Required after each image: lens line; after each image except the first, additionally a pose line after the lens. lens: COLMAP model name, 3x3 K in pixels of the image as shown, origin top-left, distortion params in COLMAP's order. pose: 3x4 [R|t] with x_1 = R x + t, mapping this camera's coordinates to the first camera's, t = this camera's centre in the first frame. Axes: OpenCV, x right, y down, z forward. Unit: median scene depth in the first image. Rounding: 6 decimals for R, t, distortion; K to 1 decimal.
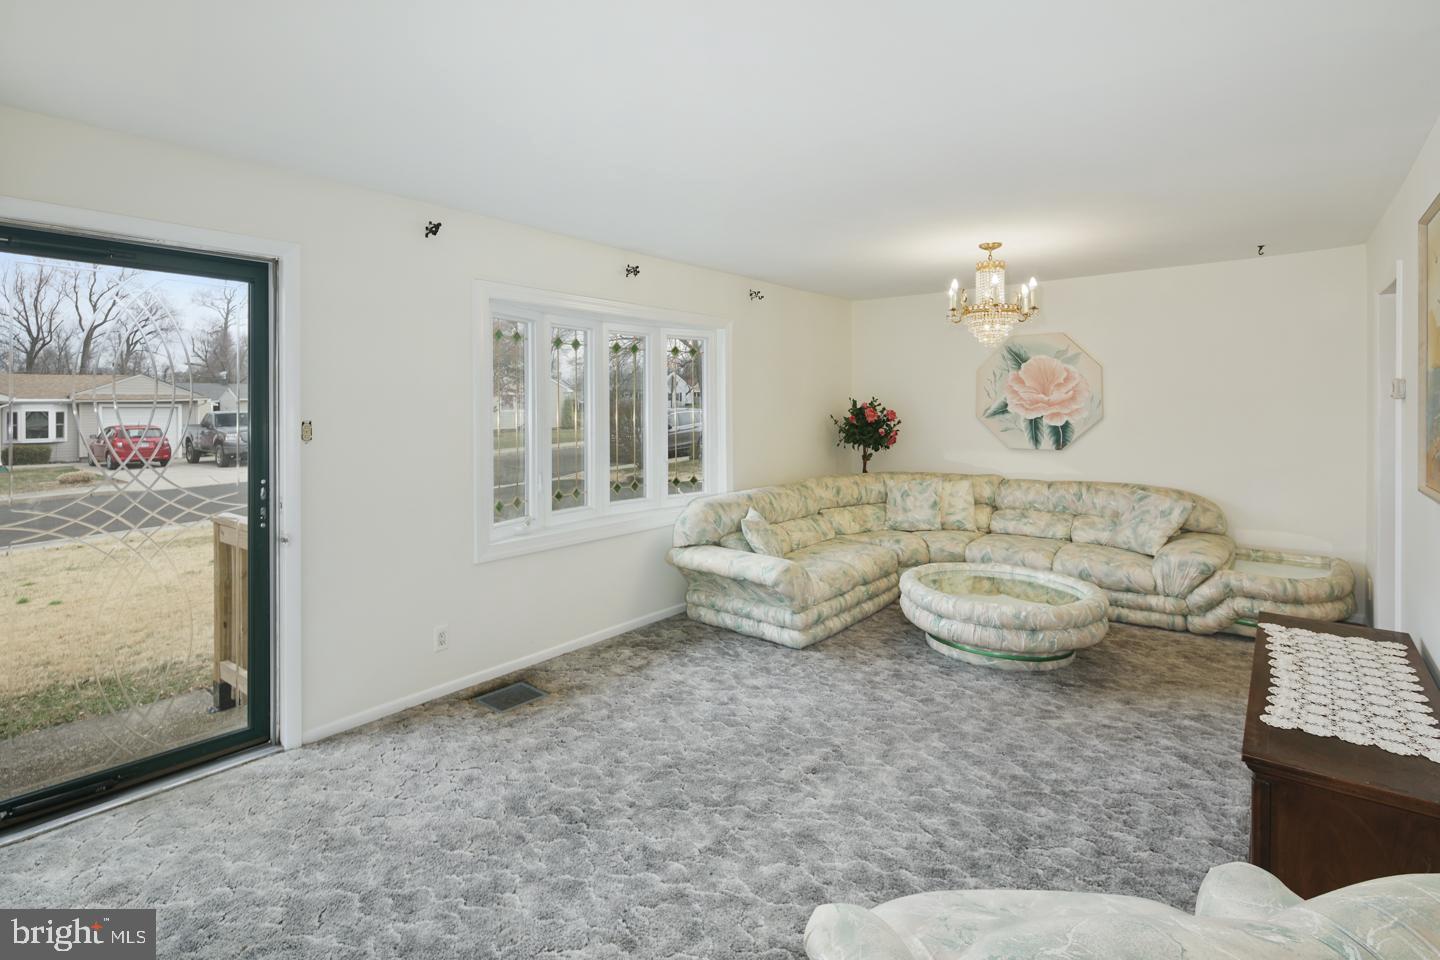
lens RADIAL K [[702.0, 0, 705.1], [0, 702.0, 402.4], [0, 0, 1]] dist [-0.000423, 0.000149]
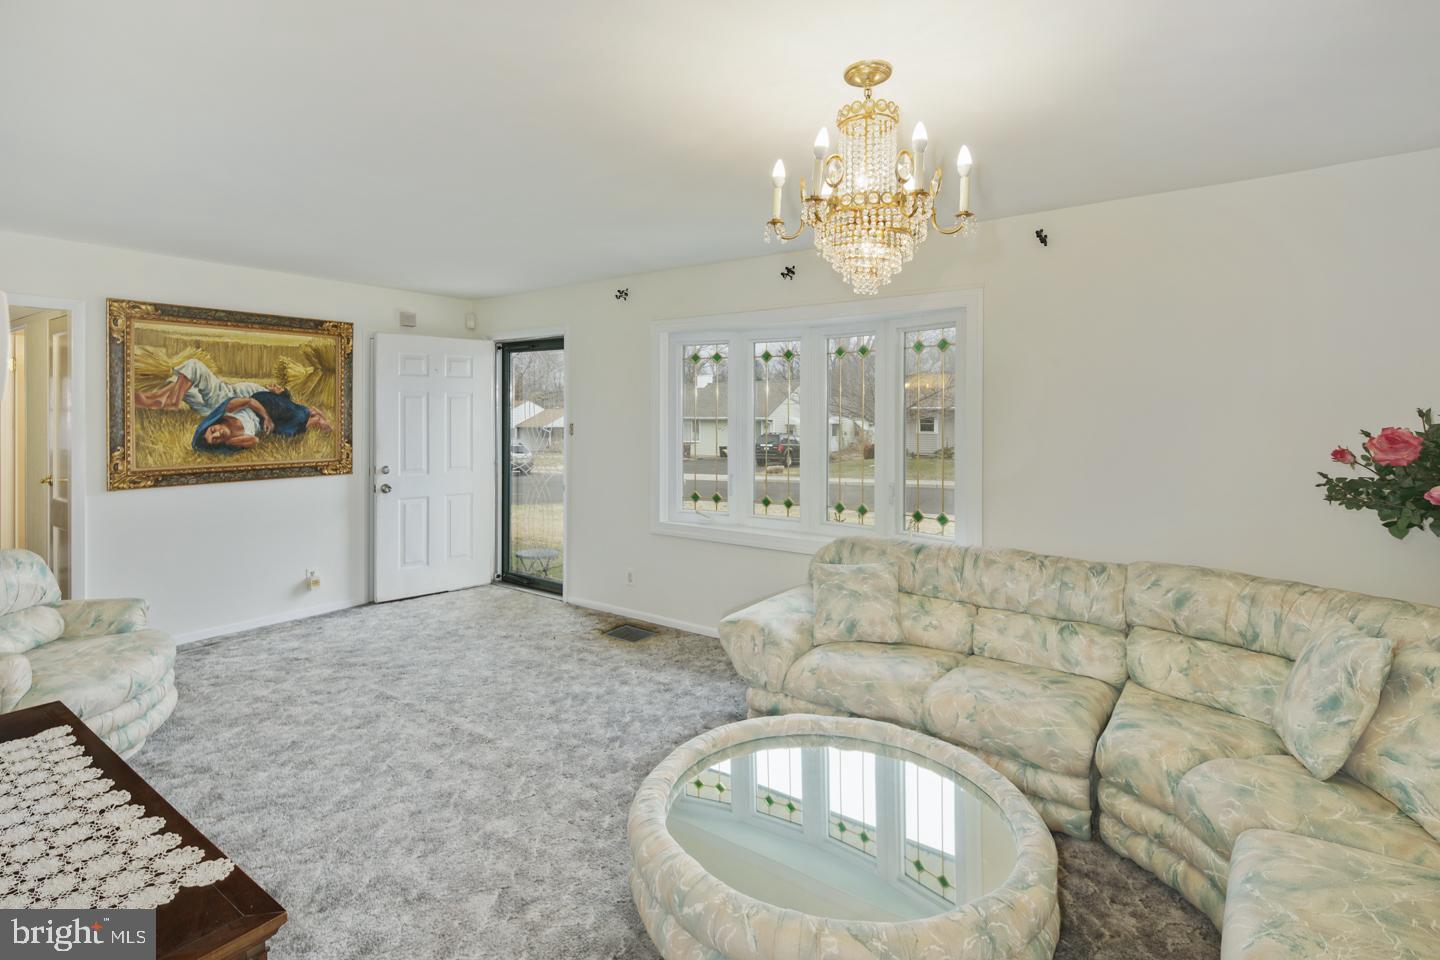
lens RADIAL K [[706.8, 0, 689.1], [0, 706.8, 414.5], [0, 0, 1]] dist [-0.001171, -0.002052]
pose [[0.045477, 0.004426, -0.998956, 0.675450], [-0.004818, 0.999980, 0.004211, 0.001566], [0.998954, 0.004621, 0.045498, 0.676834]]
